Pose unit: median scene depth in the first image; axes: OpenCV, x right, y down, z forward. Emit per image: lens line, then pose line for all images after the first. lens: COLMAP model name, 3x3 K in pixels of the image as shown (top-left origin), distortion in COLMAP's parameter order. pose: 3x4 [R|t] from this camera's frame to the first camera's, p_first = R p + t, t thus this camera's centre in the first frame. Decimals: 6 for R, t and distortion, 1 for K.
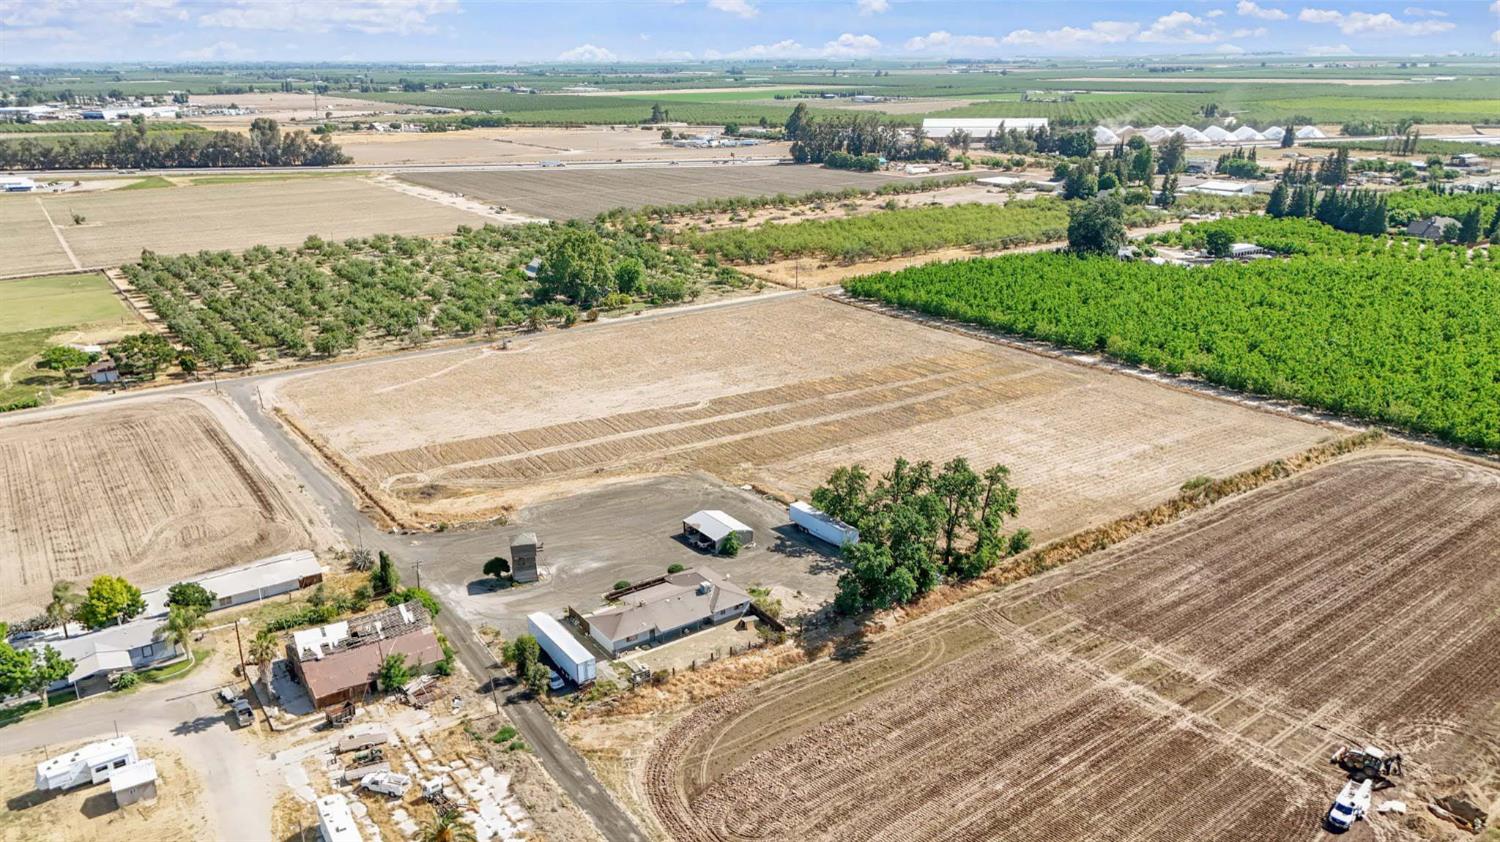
lens RADIAL K [[1084.6, 0, 750.0], [0, 1084.6, 421.0], [0, 0, 1]] dist [0.076804, -0.078611]
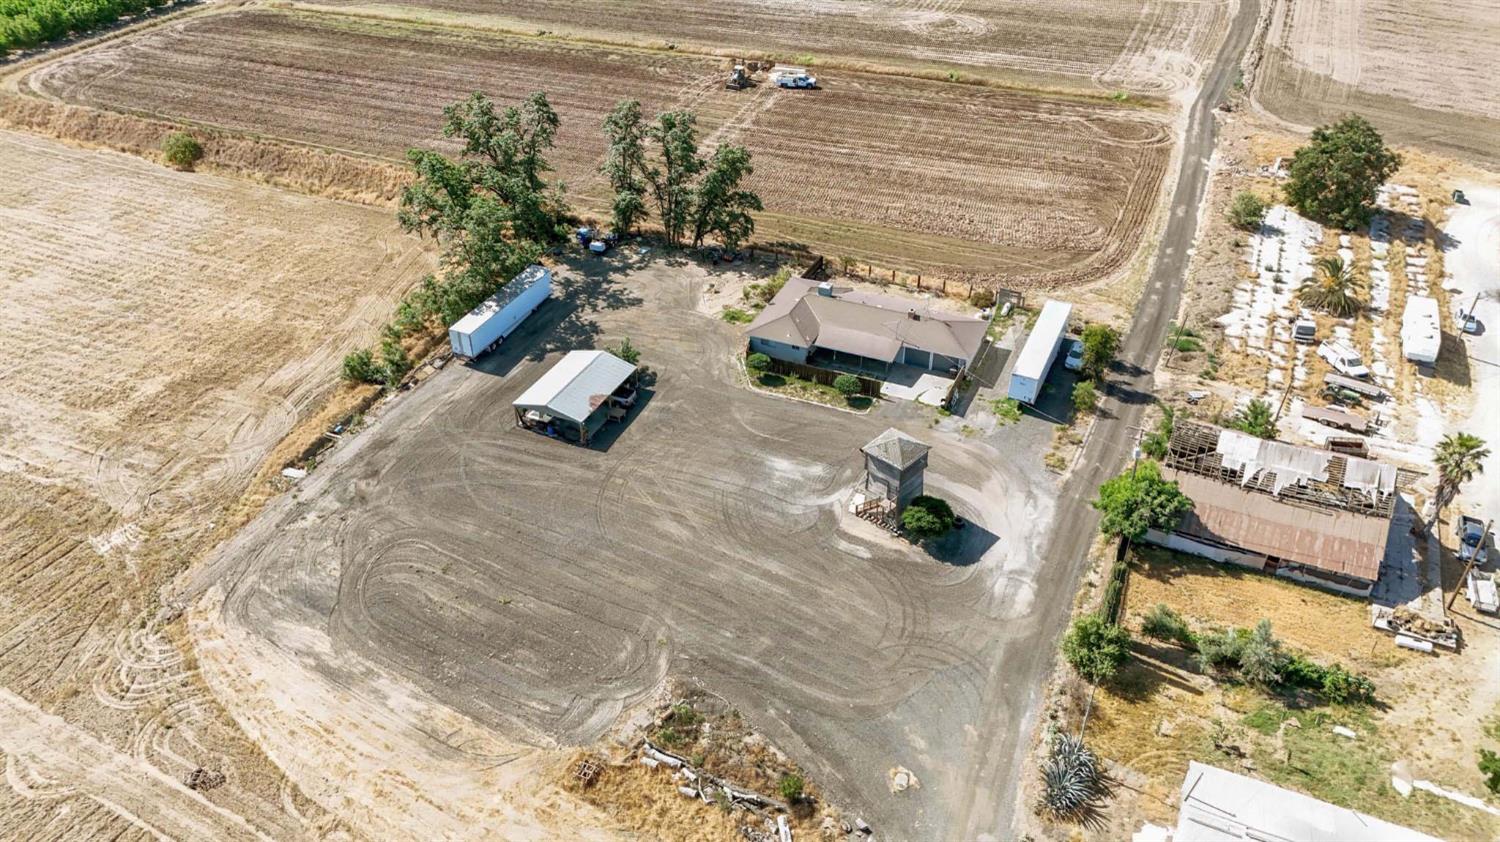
lens RADIAL K [[1097.9, 0, 758.8], [0, 1097.9, 424.0], [0, 0, 1]] dist [0.080982, -0.081771]
pose [[-0.514374, -0.488492, 0.704837, -0.363804], [0.277946, 0.682573, 0.675900, -0.185645], [-0.811274, 0.543572, -0.215323, 0.777724]]
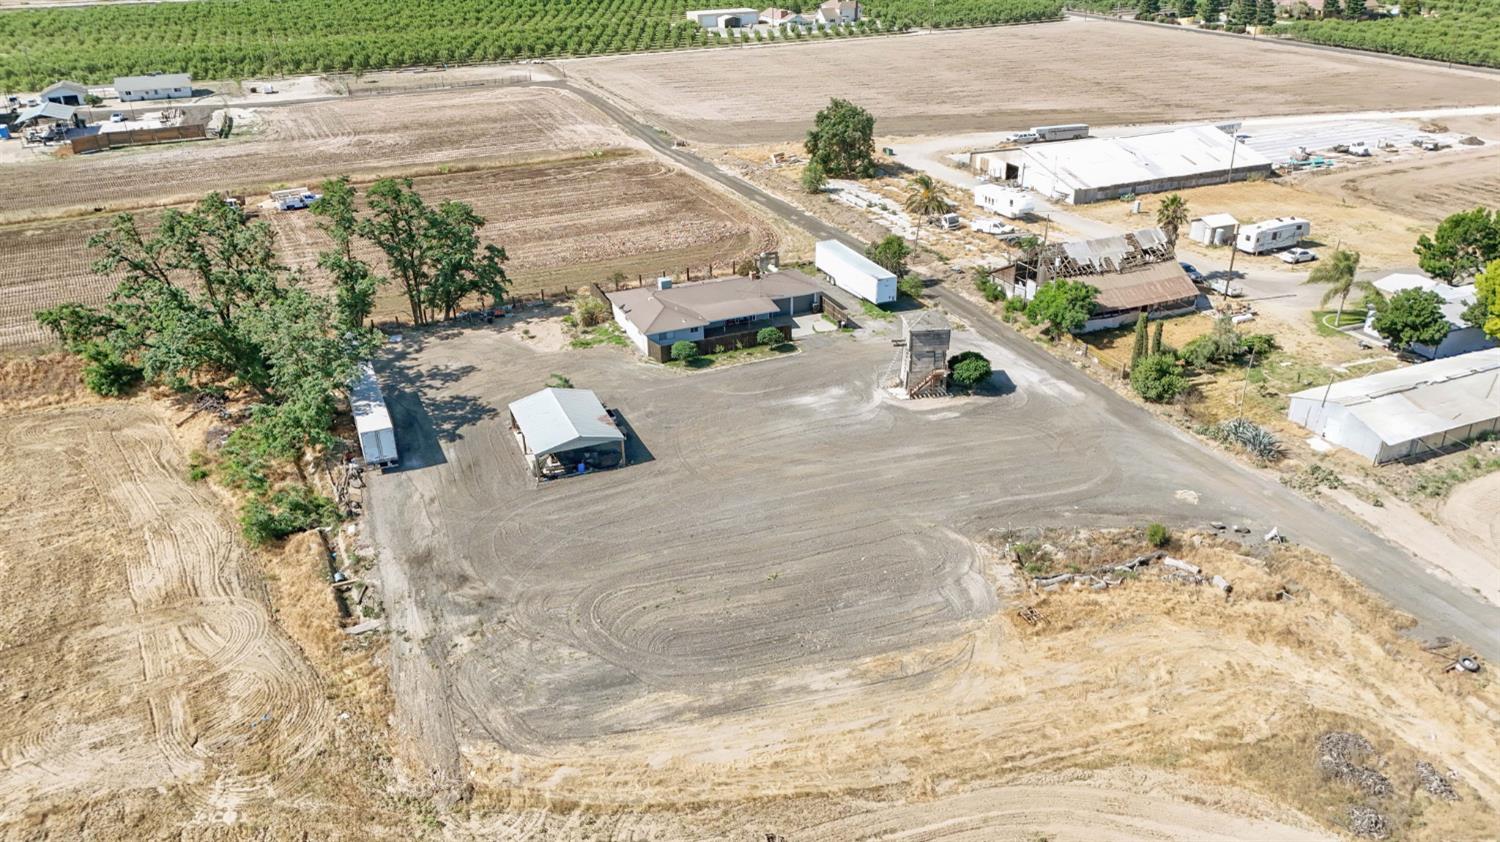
lens RADIAL K [[1098.9, 0, 744.6], [0, 1098.9, 425.0], [0, 0, 1]] dist [0.081592, -0.087052]
pose [[-0.975831, -0.071506, 0.206496, -0.160334], [0.094172, 0.715098, 0.692652, -0.183559], [-0.197194, 0.695358, -0.691081, 0.984532]]
